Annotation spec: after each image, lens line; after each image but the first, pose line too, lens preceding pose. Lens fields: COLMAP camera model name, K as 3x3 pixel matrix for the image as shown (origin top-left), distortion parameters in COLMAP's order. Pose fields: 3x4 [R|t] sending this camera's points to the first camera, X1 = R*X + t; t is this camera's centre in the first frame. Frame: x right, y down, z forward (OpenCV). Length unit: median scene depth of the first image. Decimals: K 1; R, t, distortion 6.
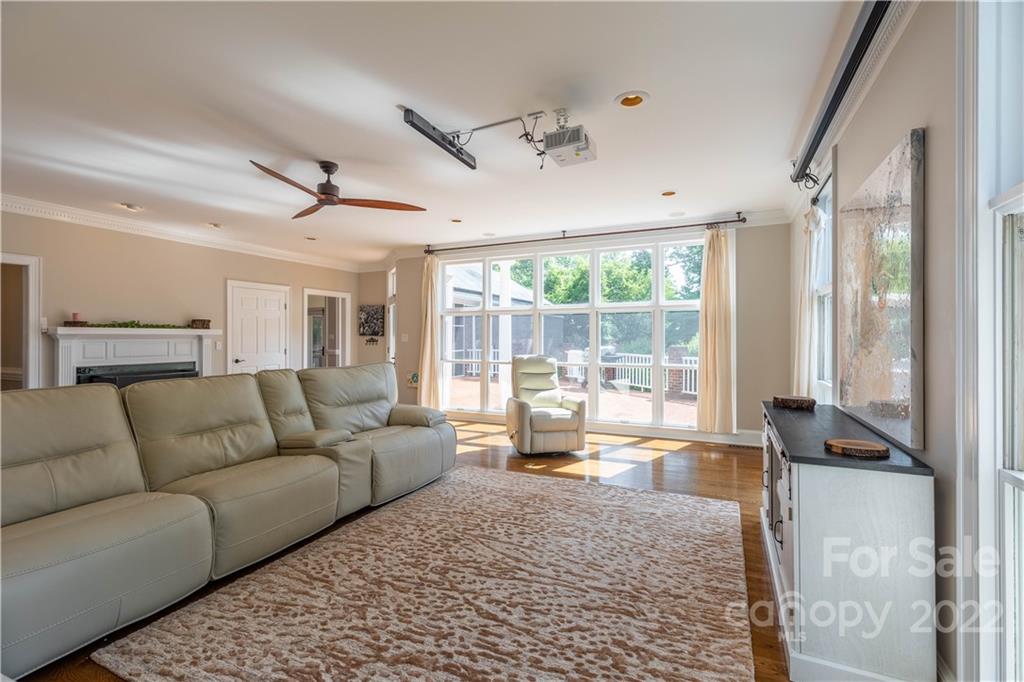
lens RADIAL K [[459.3, 0, 511.5], [0, 459.3, 335.3], [0, 0, 1]] dist [0.005031, 0.000757]
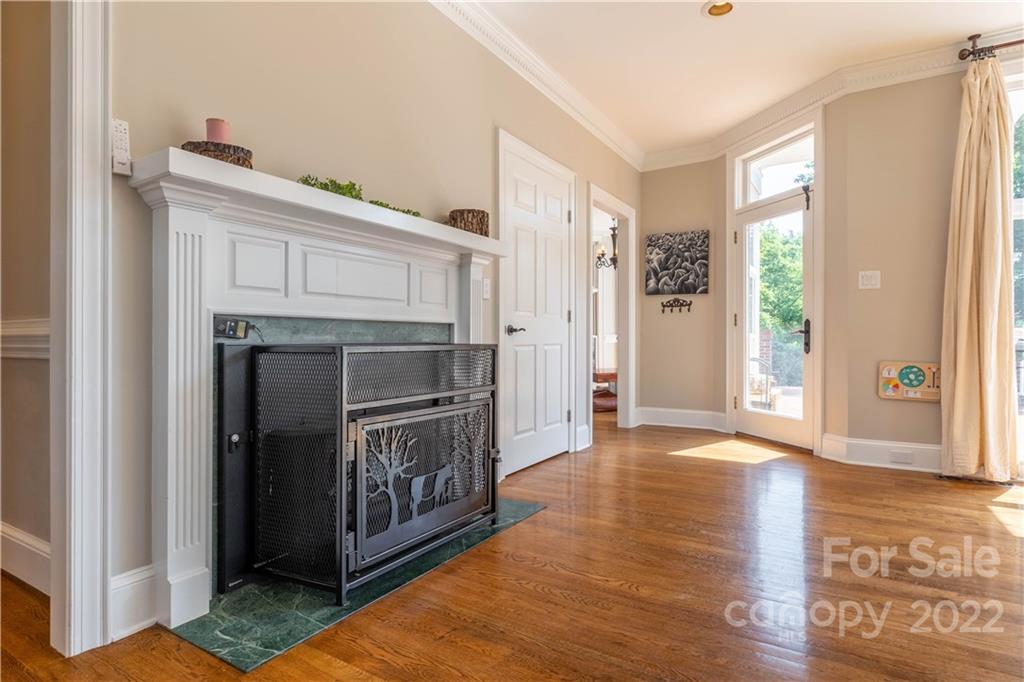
lens RADIAL K [[547.1, 0, 513.2], [0, 547.1, 344.4], [0, 0, 1]] dist [-0.004230, 0.000066]
pose [[0.992295, 0.003171, -0.123859, -0.511523], [-0.001585, 0.999915, 0.012907, 0.060513], [0.123889, -0.012612, 0.992216, 0.488443]]
